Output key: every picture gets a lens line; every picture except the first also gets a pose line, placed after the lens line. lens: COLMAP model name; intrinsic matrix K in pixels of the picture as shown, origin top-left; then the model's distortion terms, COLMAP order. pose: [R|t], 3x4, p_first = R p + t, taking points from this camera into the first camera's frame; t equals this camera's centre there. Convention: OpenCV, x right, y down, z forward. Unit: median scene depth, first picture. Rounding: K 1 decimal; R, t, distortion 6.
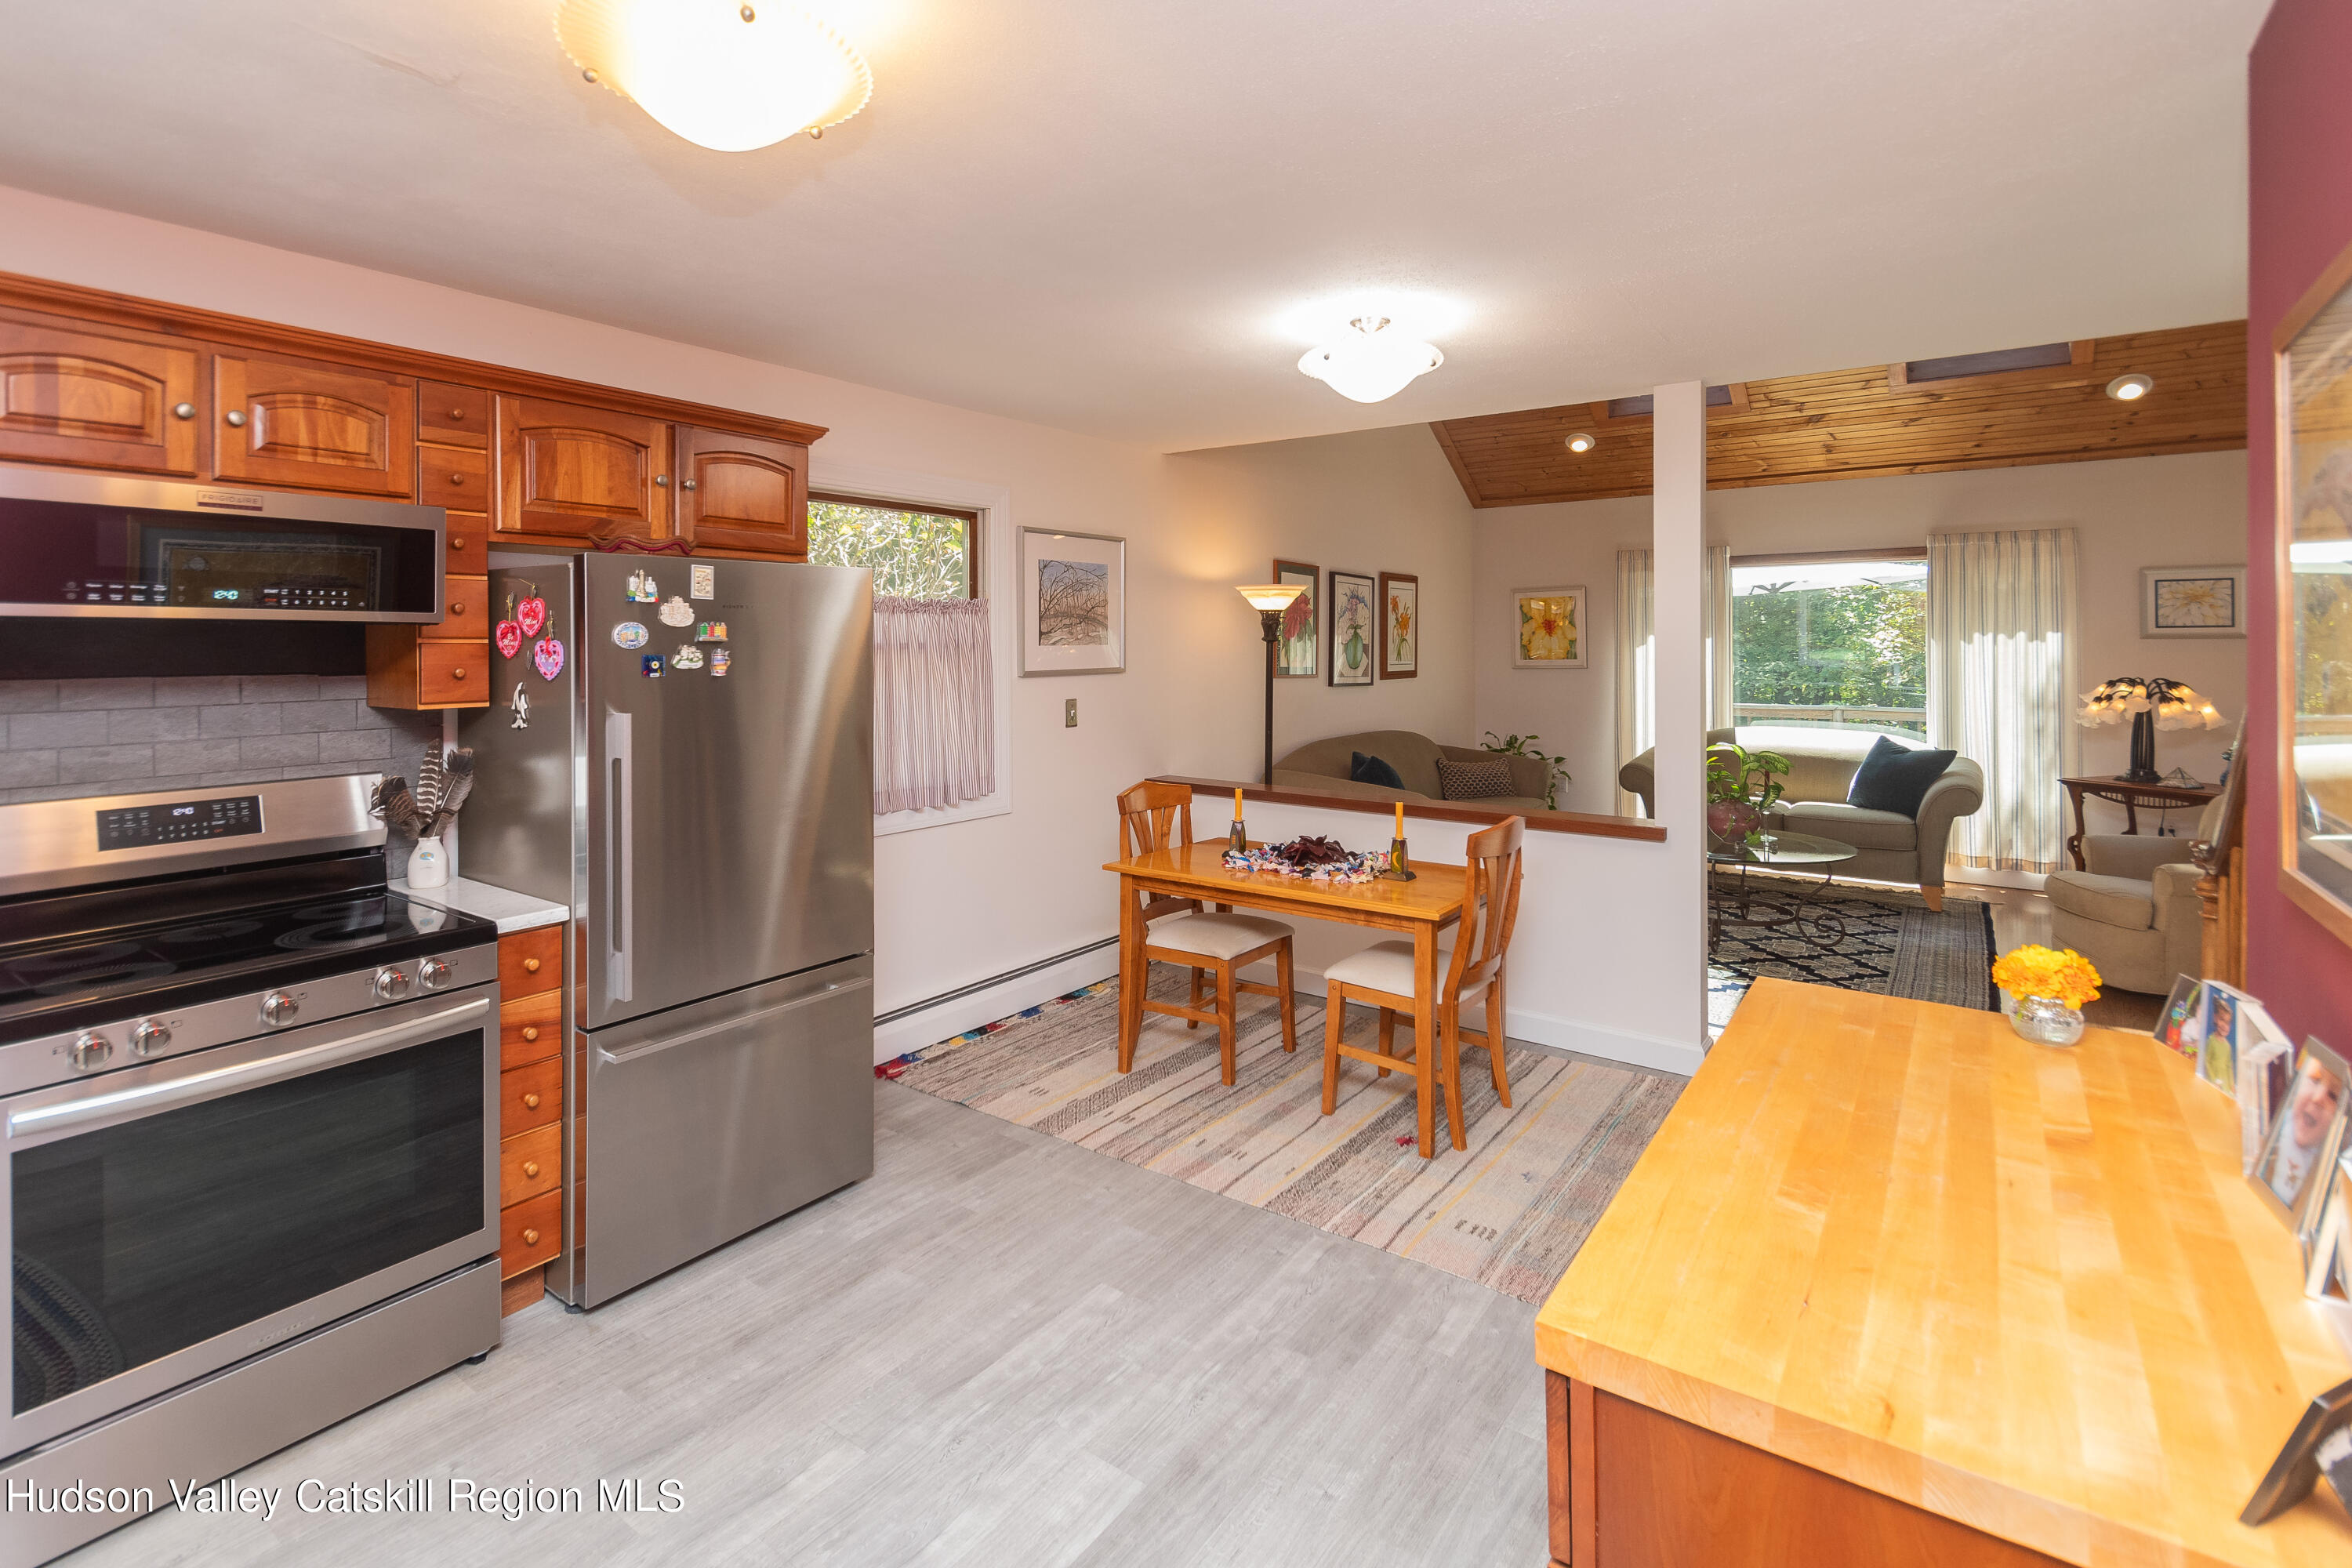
lens RADIAL K [[1095.4, 0, 1159.2], [0, 1095.4, 639.1], [0, 0, 1]] dist [-0.001341, -0.000522]
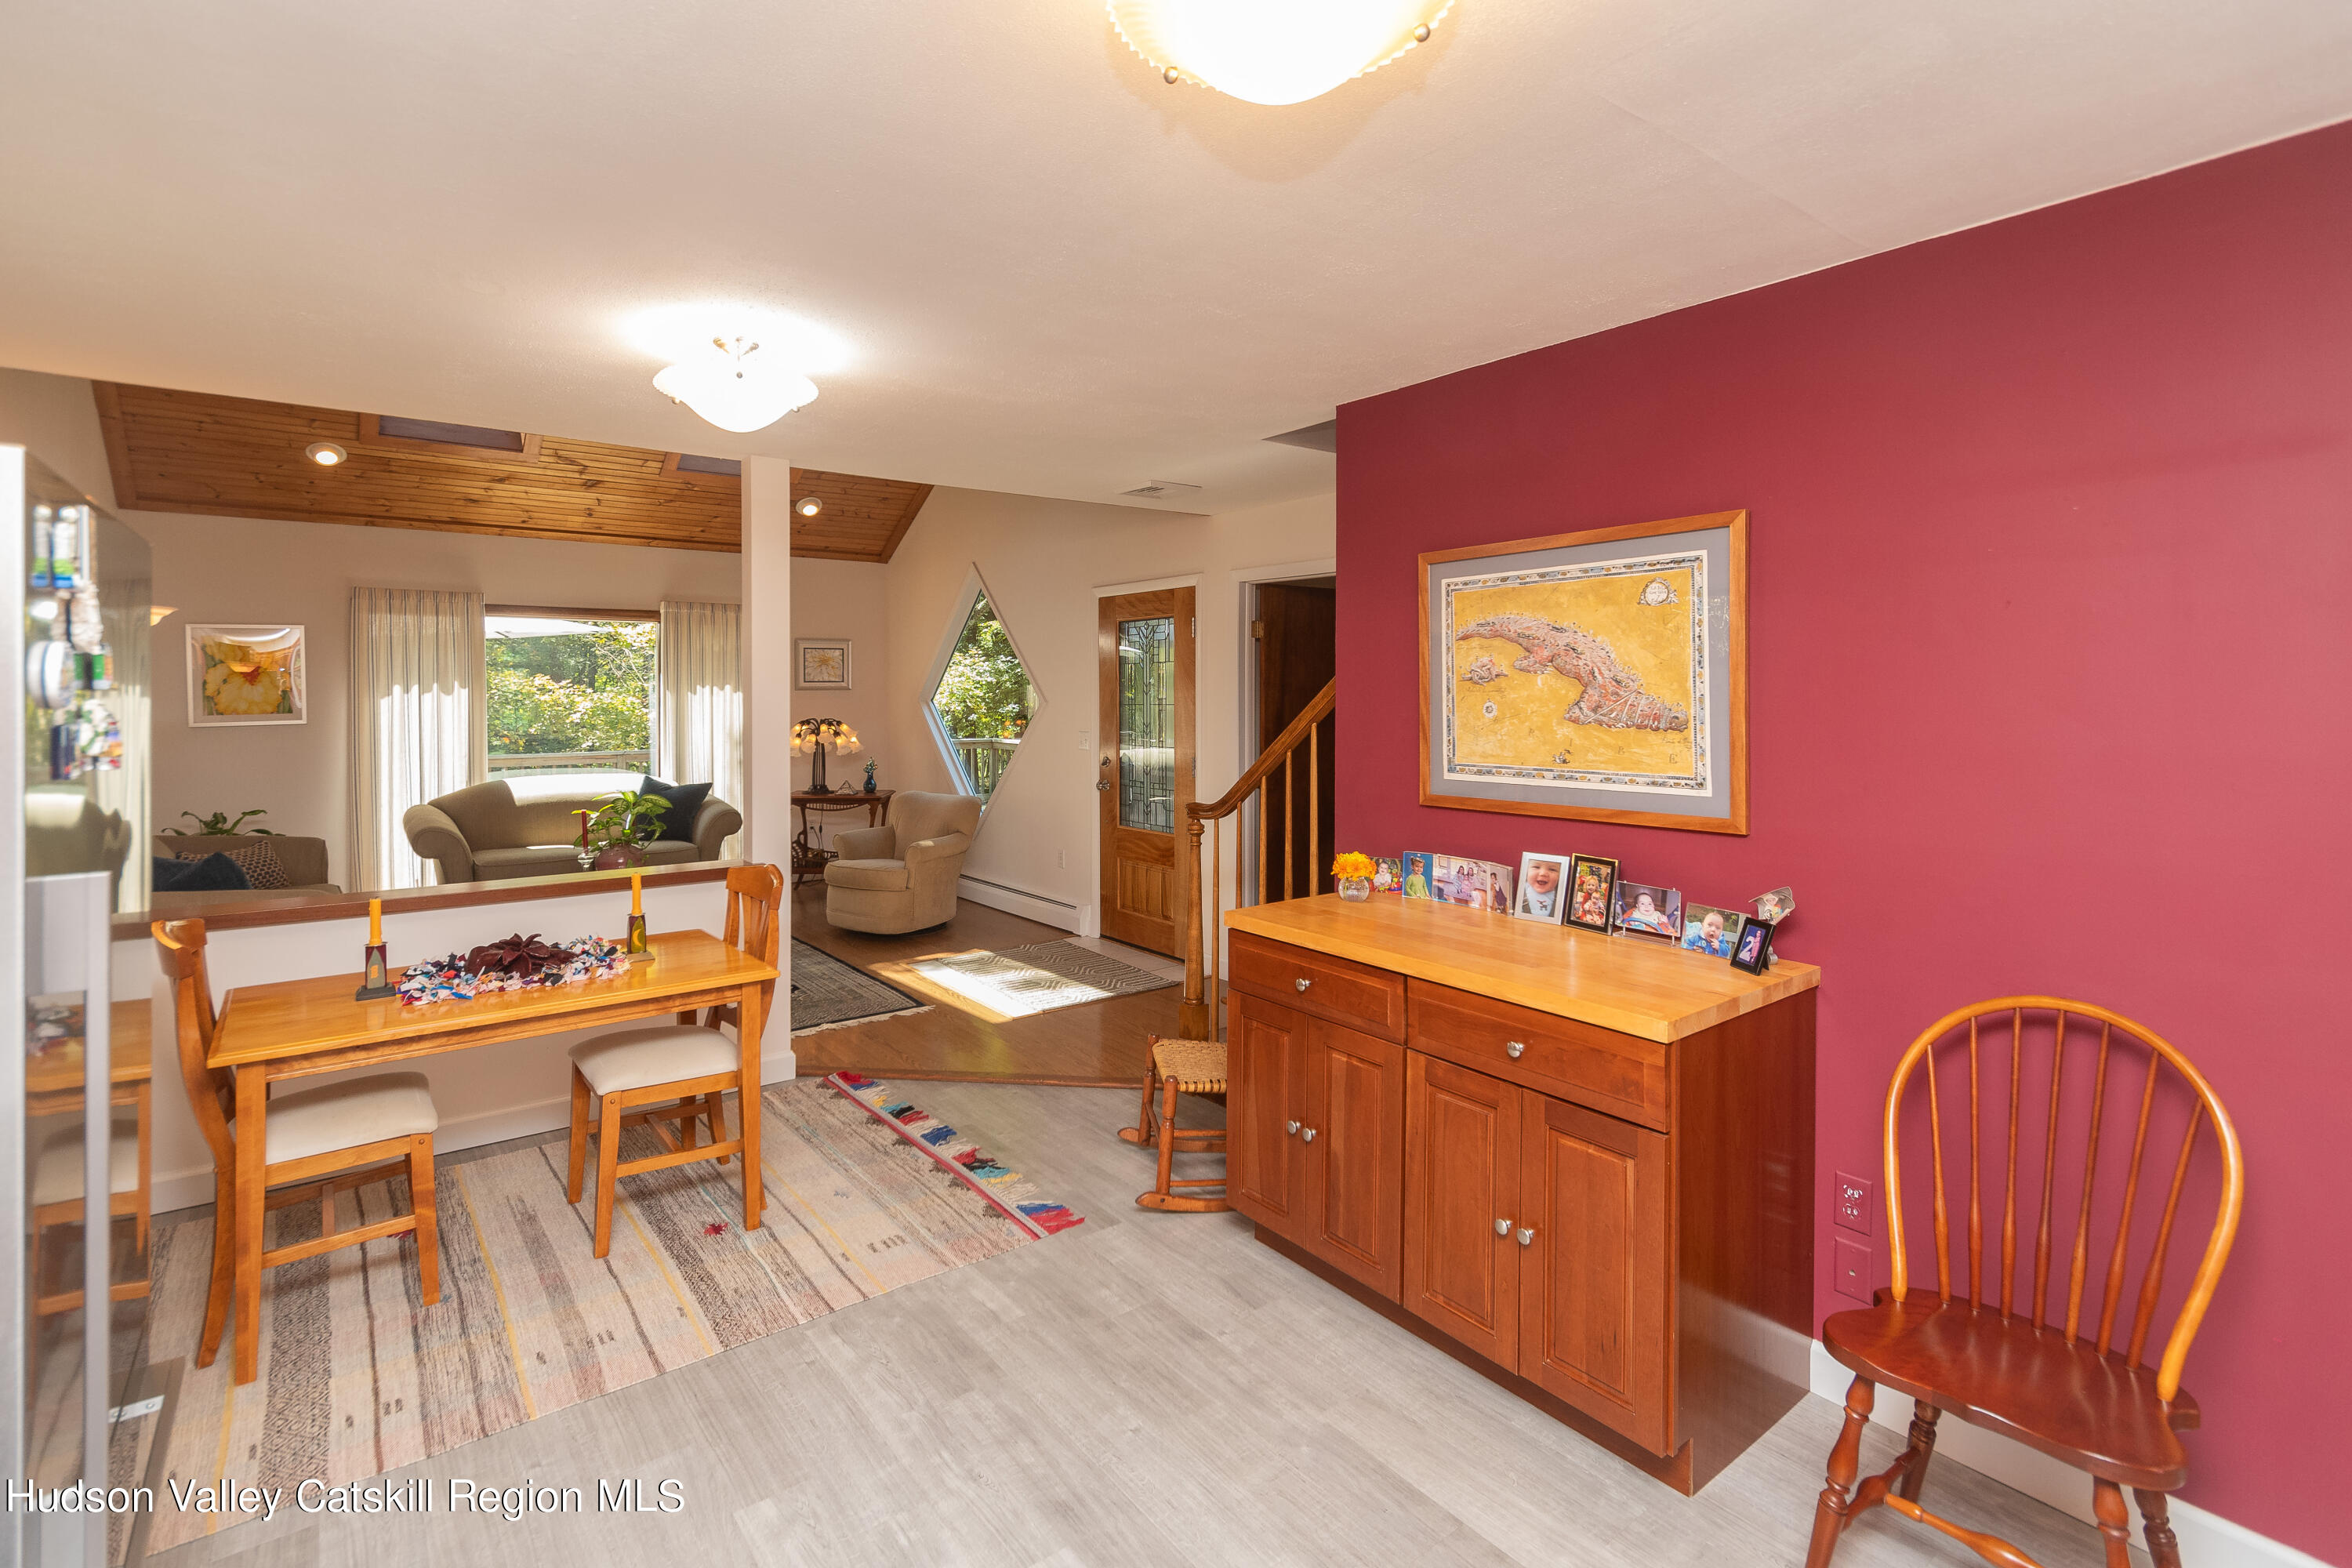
lens RADIAL K [[1093.9, 0, 1122.3], [0, 1093.9, 694.6], [0, 0, 1]] dist [0.002615, 0.000155]
pose [[0.293176, -0.001014, 0.956058, -0.297264], [-0.003903, 0.999990, 0.002257, 0.000254], [-0.956050, -0.004393, 0.293169, 0.210205]]
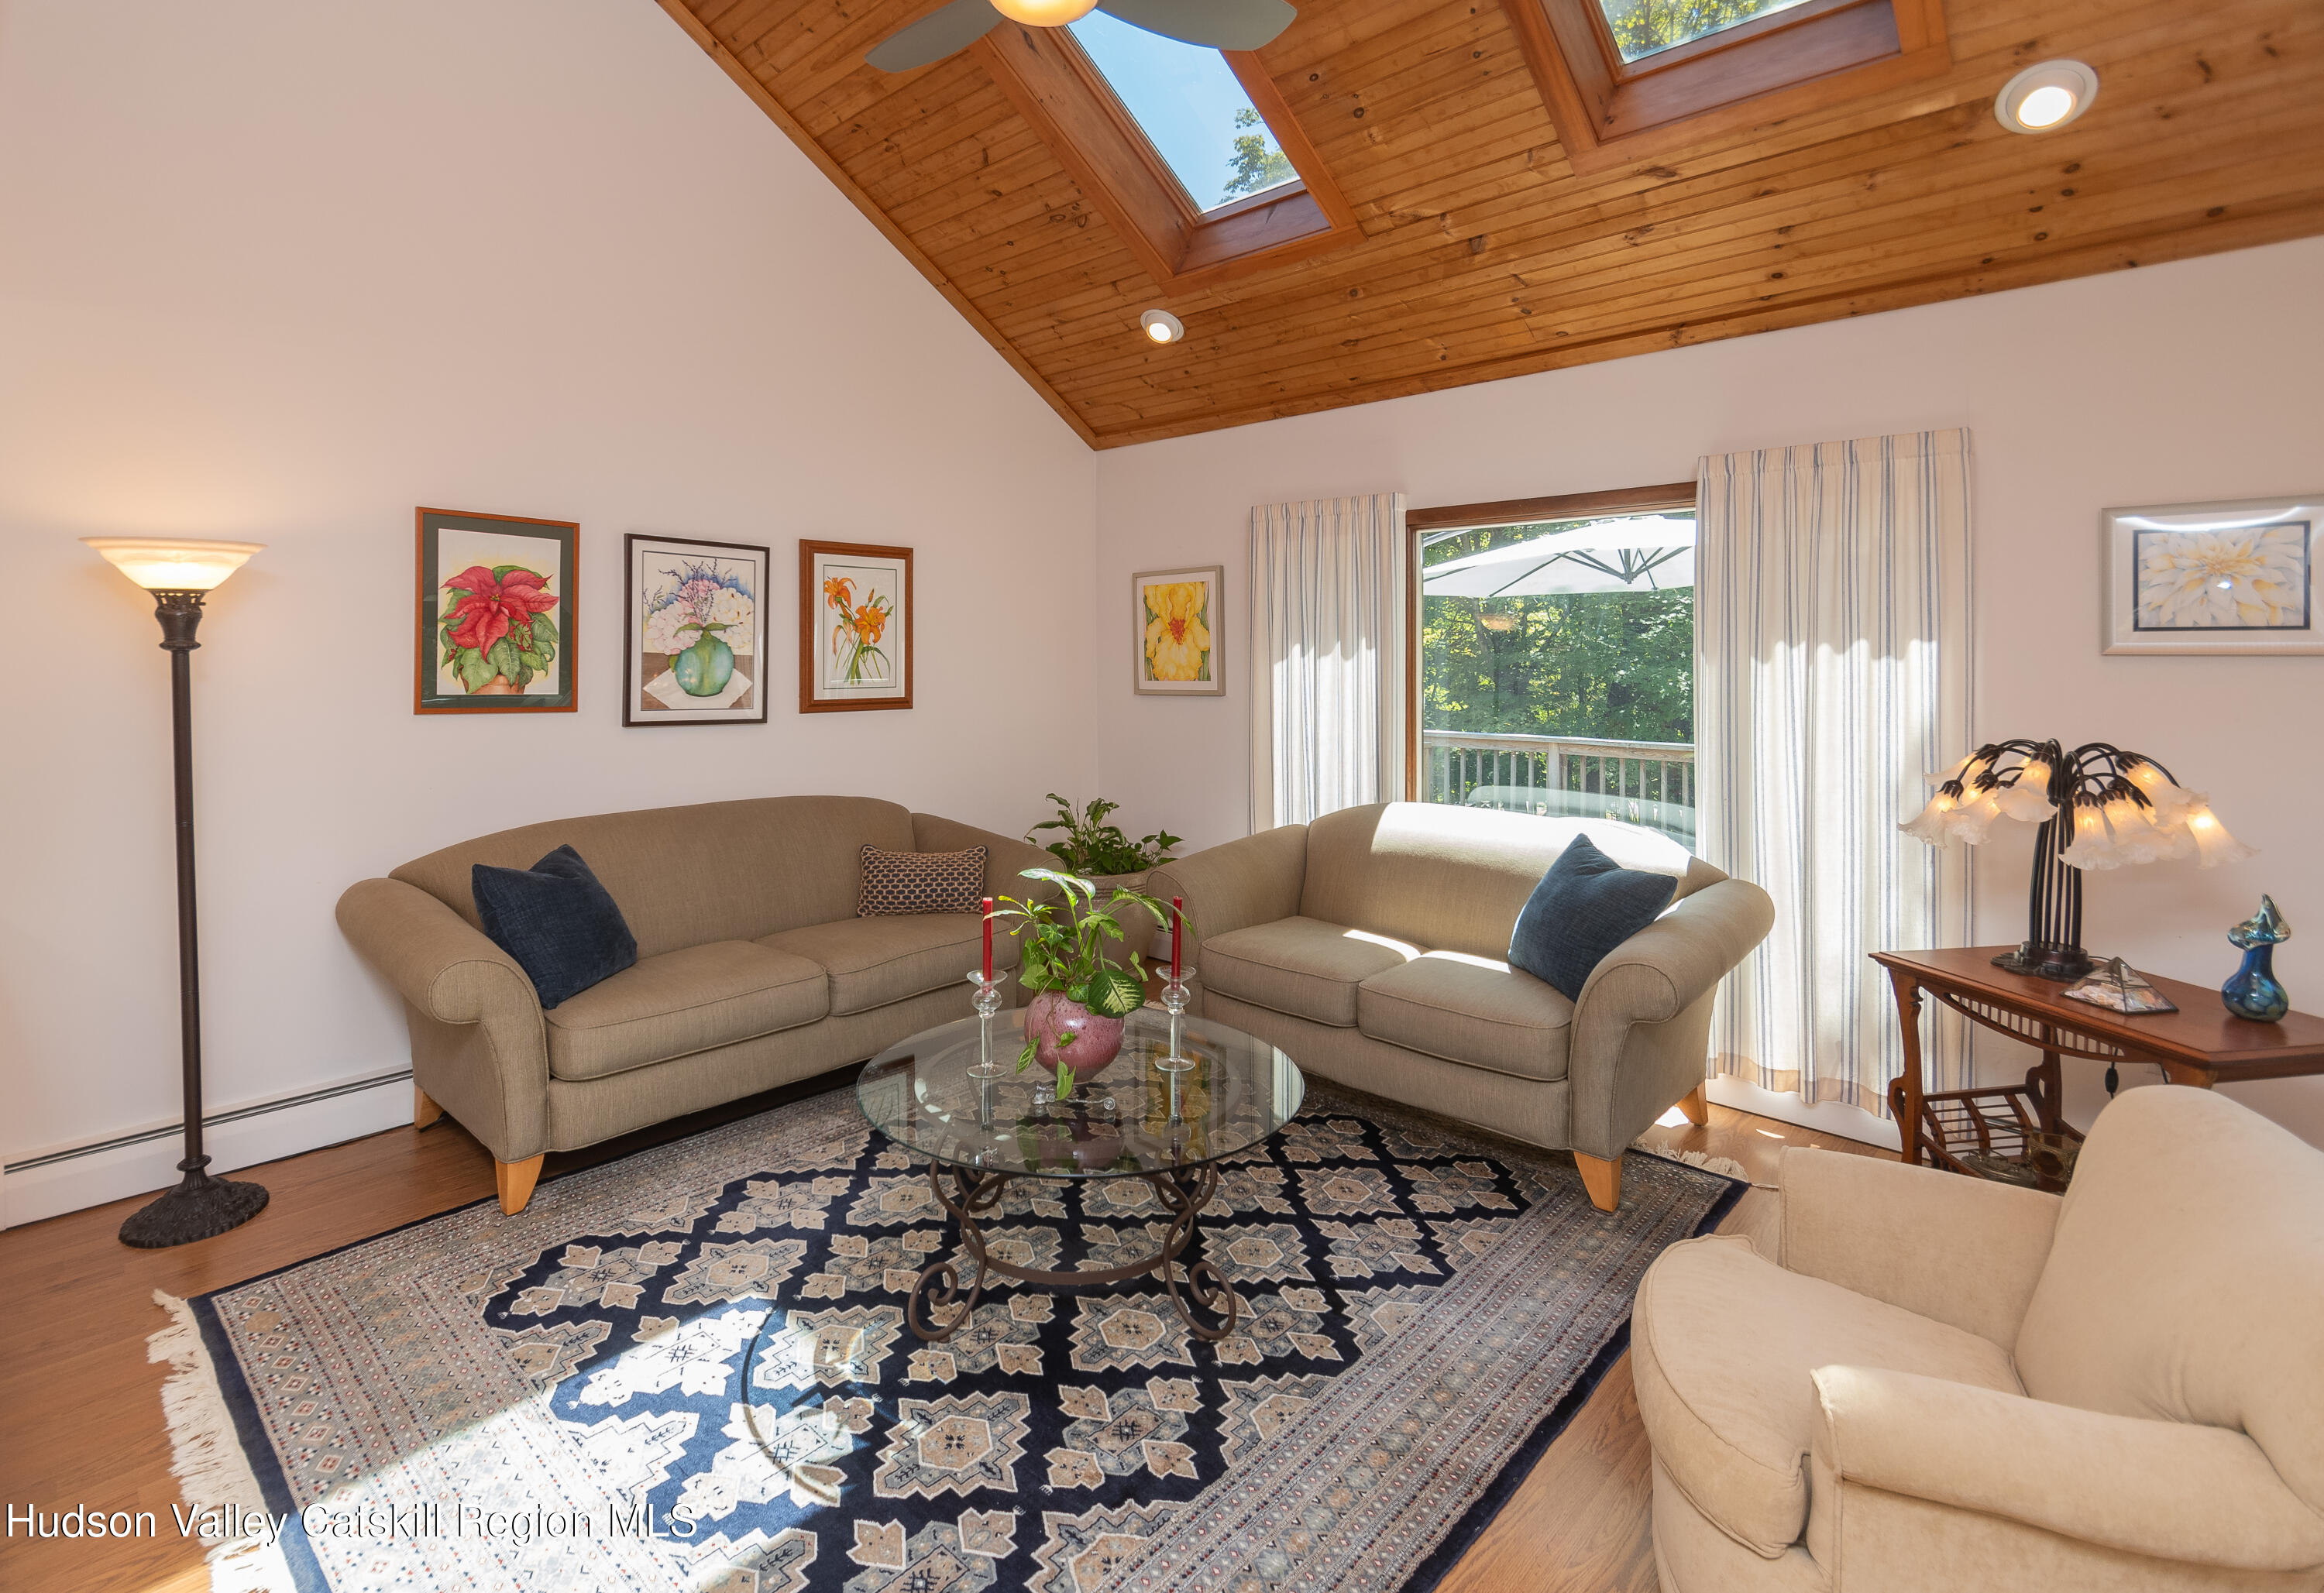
lens RADIAL K [[1119.6, 0, 1114.2], [0, 1119.6, 649.9], [0, 0, 1]] dist [0.024429, 0.008539]
pose [[0.992787, 0.005793, -0.119753, 0.533716], [-0.005432, 0.999980, 0.003345, -0.001751], [0.119770, -0.002670, 0.992798, 0.456734]]
